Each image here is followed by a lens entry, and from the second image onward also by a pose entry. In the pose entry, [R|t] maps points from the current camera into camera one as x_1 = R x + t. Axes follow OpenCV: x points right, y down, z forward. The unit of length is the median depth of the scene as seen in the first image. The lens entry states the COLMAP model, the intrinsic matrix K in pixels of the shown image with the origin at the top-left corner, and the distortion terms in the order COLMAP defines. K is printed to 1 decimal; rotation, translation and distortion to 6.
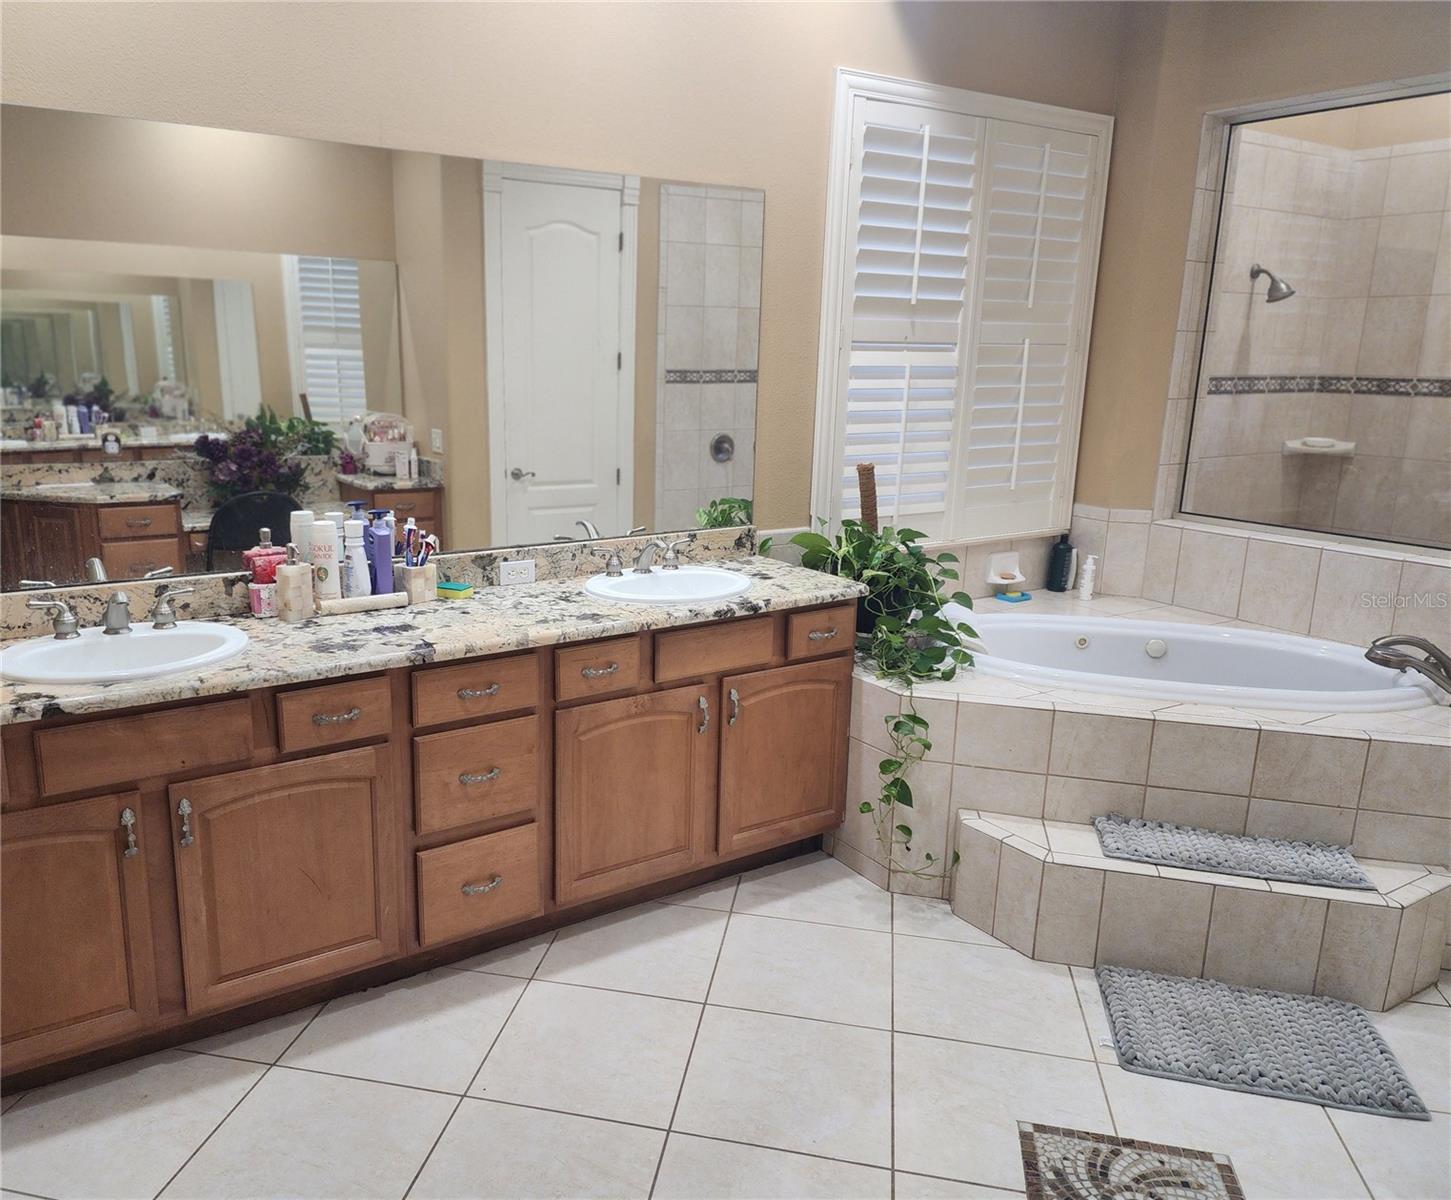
lens RADIAL K [[1081.7, 0, 646.4], [0, 1081.7, 591.5], [0, 0, 1]] dist [0.101234, -0.101178]
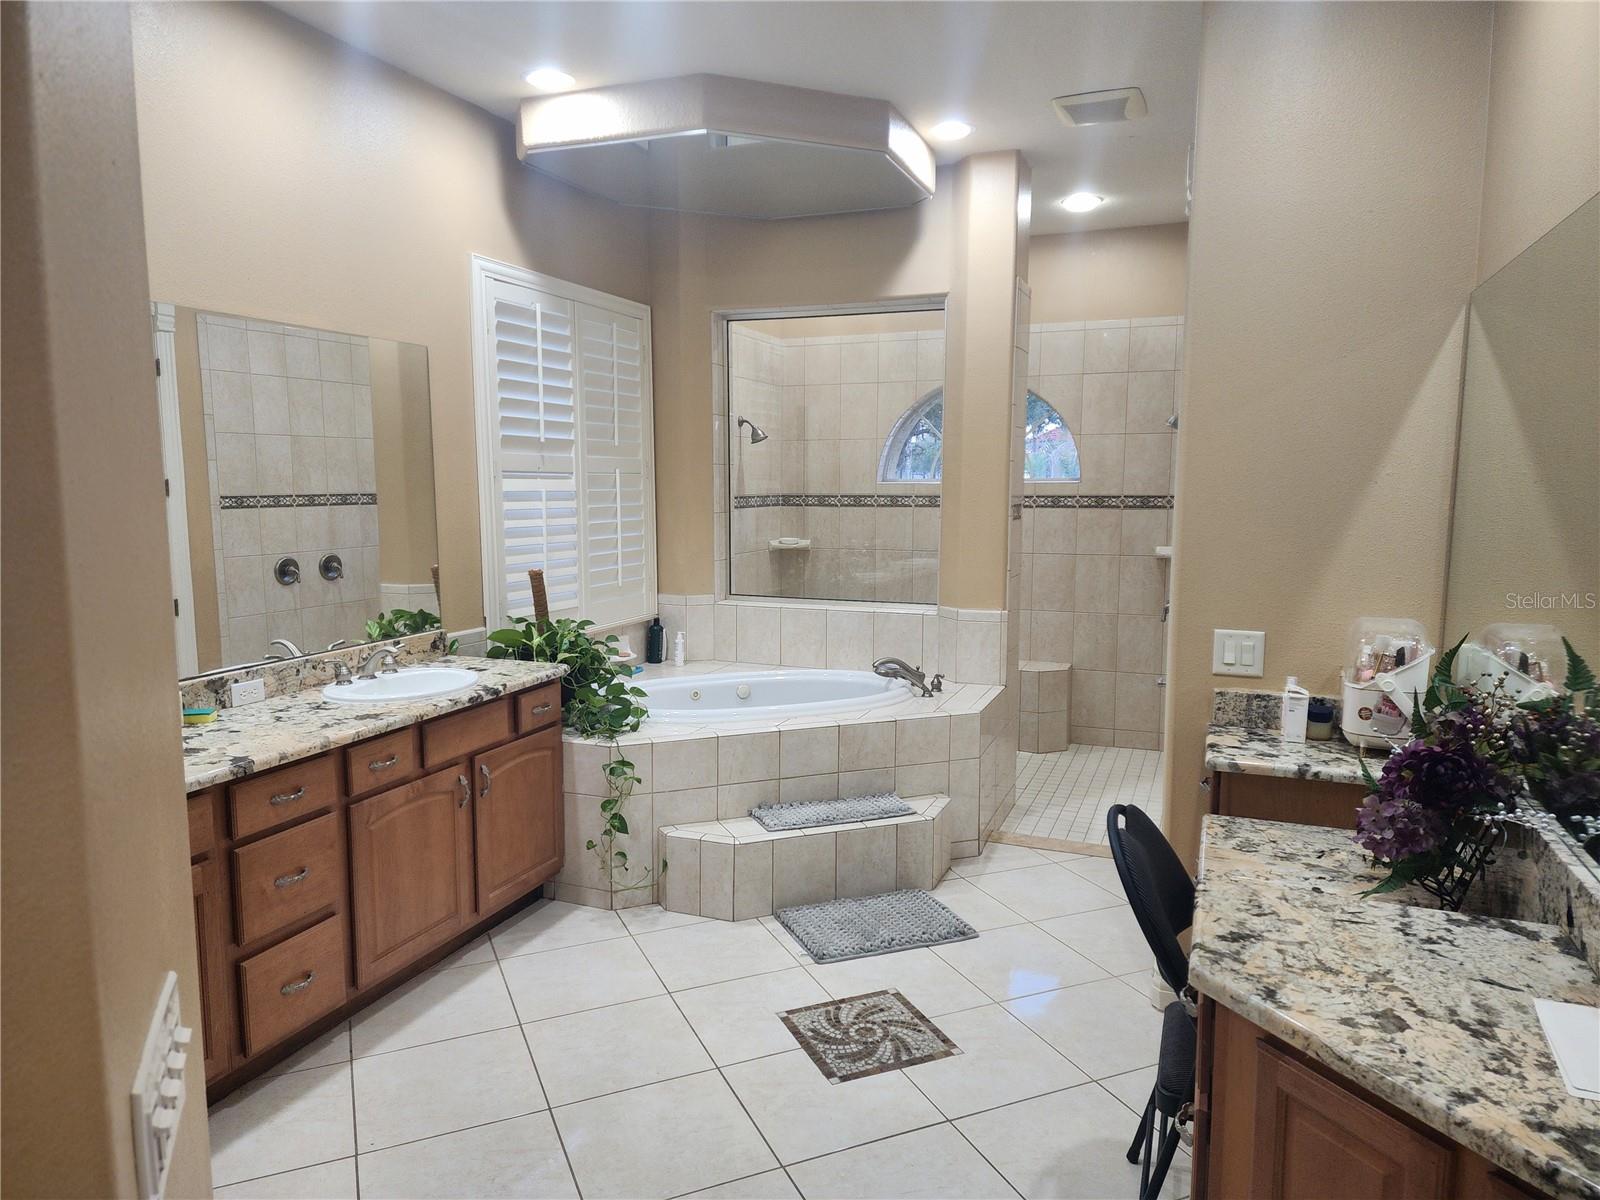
lens RADIAL K [[1062.4, 0, 800.0], [0, 1062.4, 600.0], [0, 0, 1]] dist [0.119522, -0.106649]
pose [[0.804089, -0.080725, 0.589003, -0.306196], [0.138091, 0.989002, -0.052971, 0.022796], [-0.578249, 0.123929, 0.806393, -0.149880]]
